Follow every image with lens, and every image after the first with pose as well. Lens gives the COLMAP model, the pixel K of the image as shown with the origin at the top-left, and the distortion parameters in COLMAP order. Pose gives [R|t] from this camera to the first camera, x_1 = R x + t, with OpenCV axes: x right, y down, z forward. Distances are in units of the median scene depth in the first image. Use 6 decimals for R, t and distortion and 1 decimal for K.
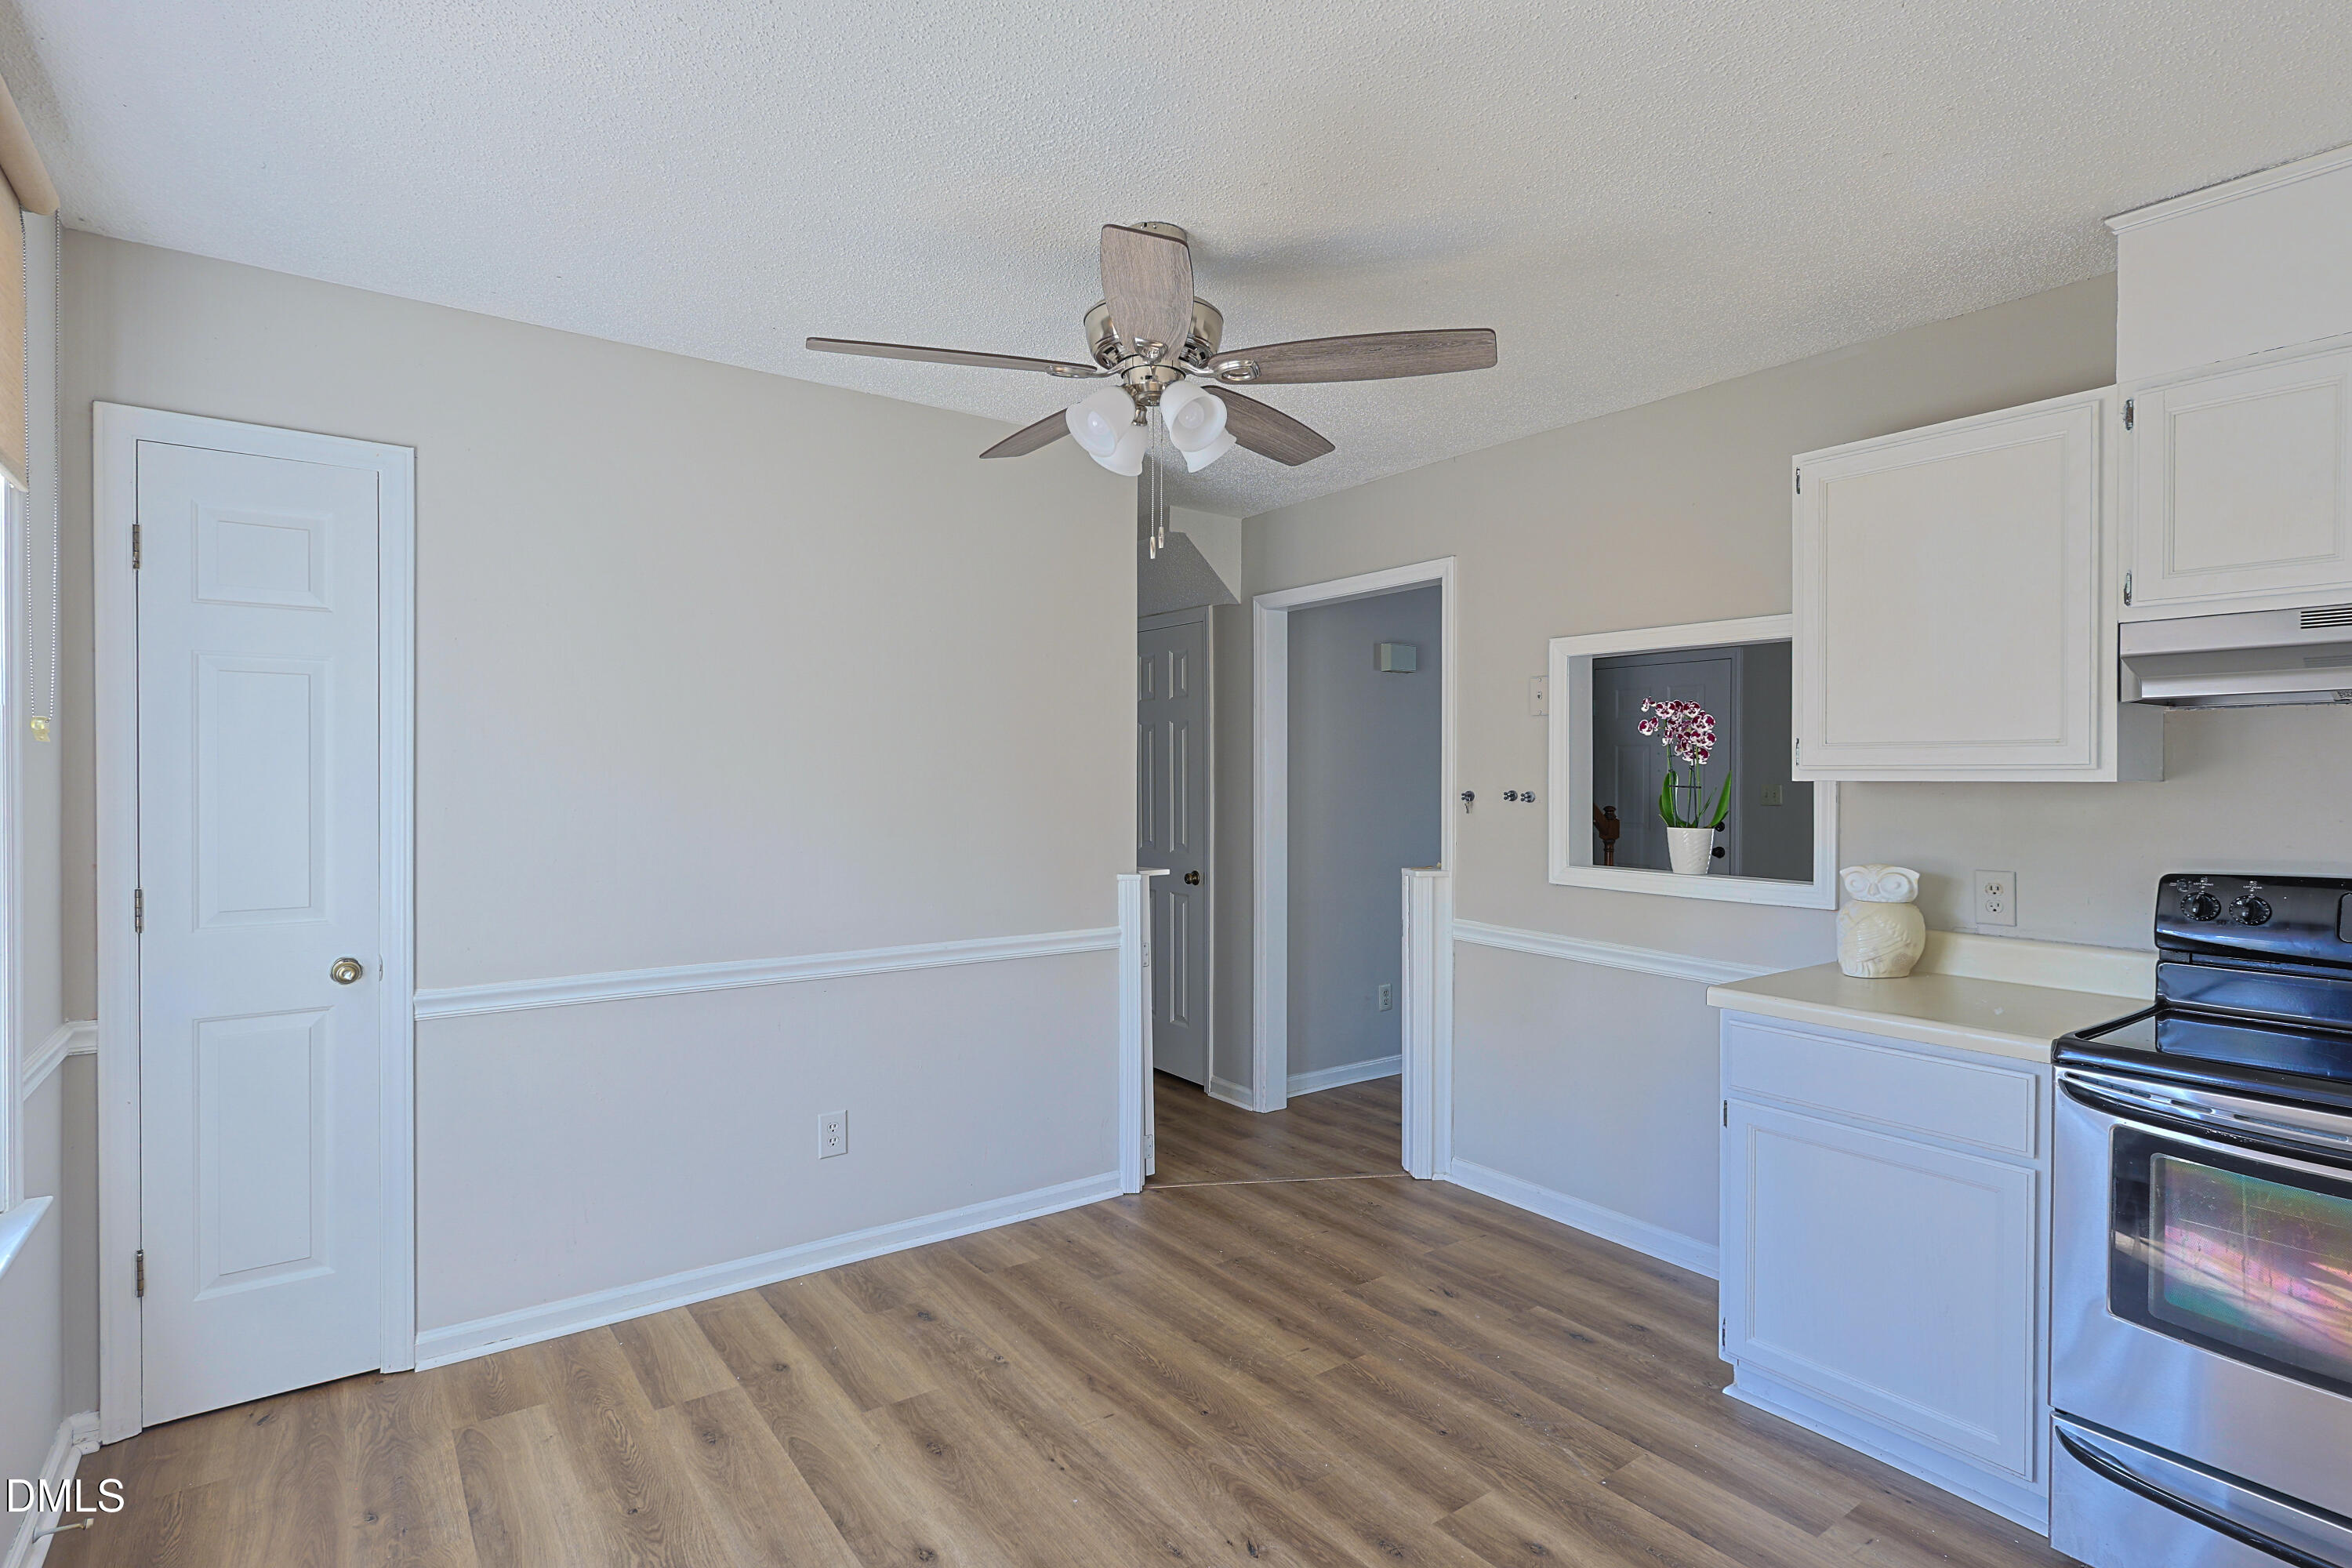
lens RADIAL K [[1178.5, 0, 1166.8], [0, 1178.5, 785.9], [0, 0, 1]] dist [-0.001659, -0.000258]
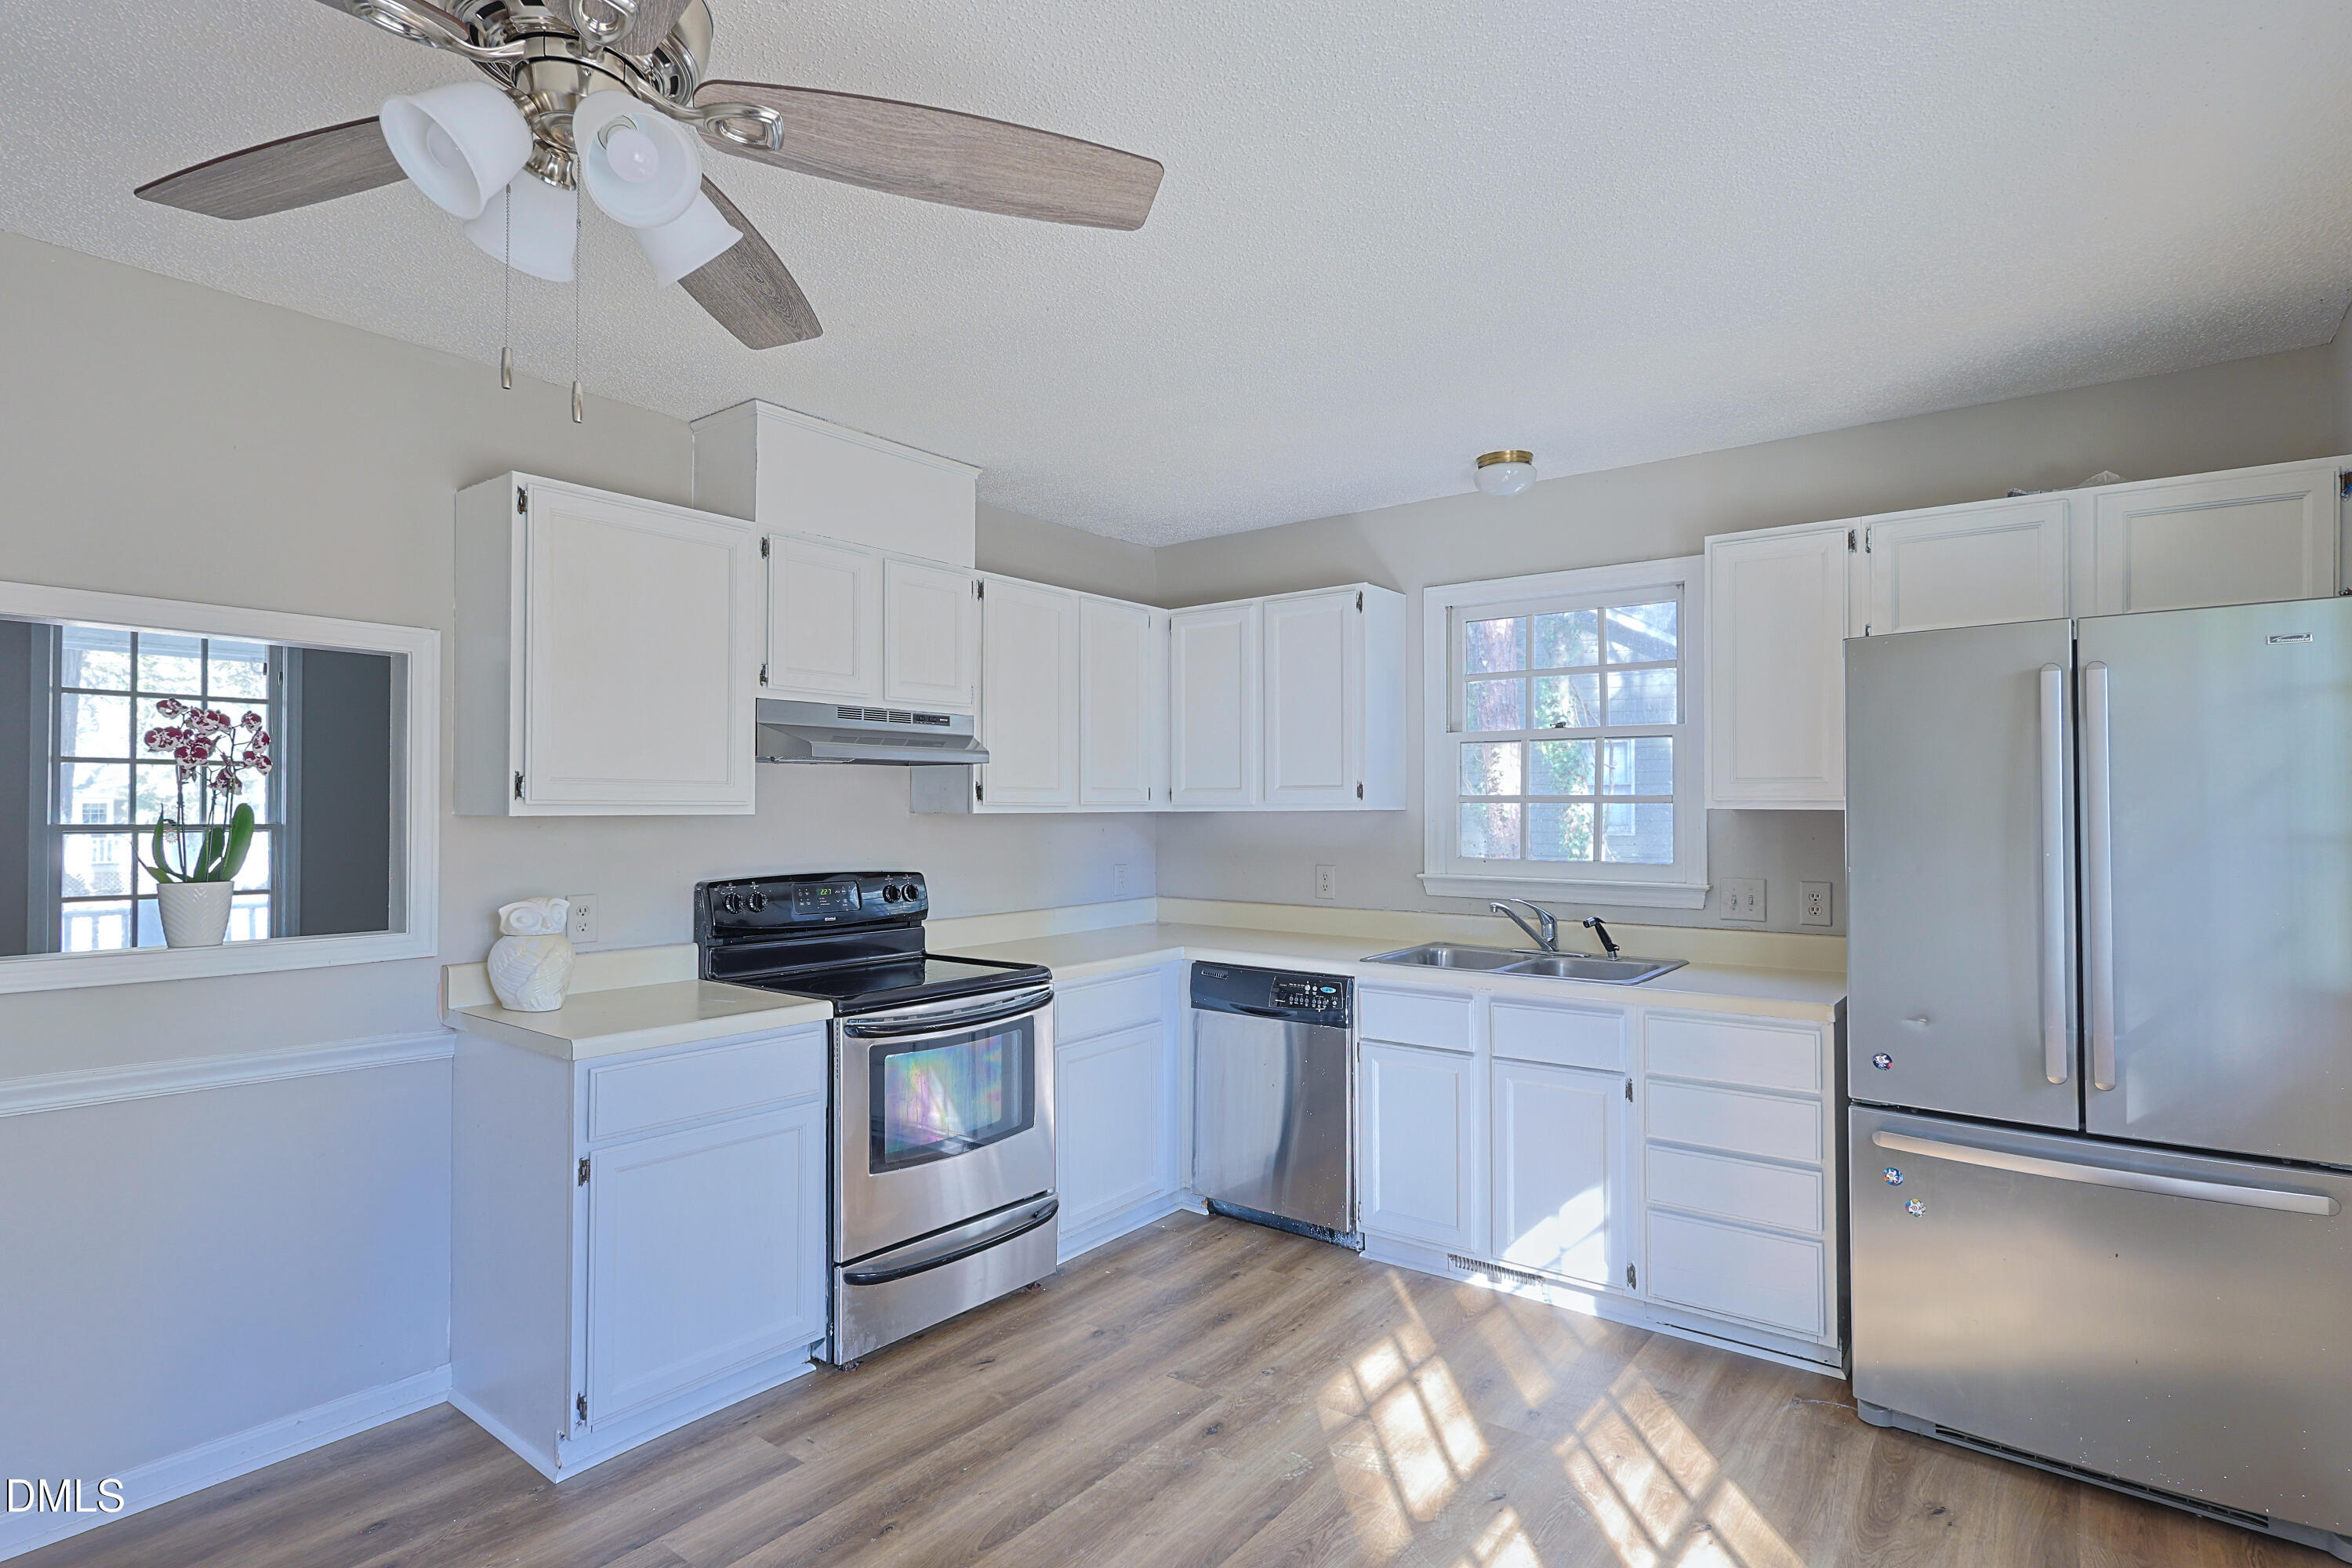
lens RADIAL K [[1209.5, 0, 1183.9], [0, 1209.5, 800.1], [0, 0, 1]] dist [0.001185, 0.000301]
pose [[-0.300336, 0.006883, 0.953809, -0.650245], [0.011472, 0.999928, -0.003604, -0.008353], [-0.953765, 0.009860, -0.300393, 0.915548]]
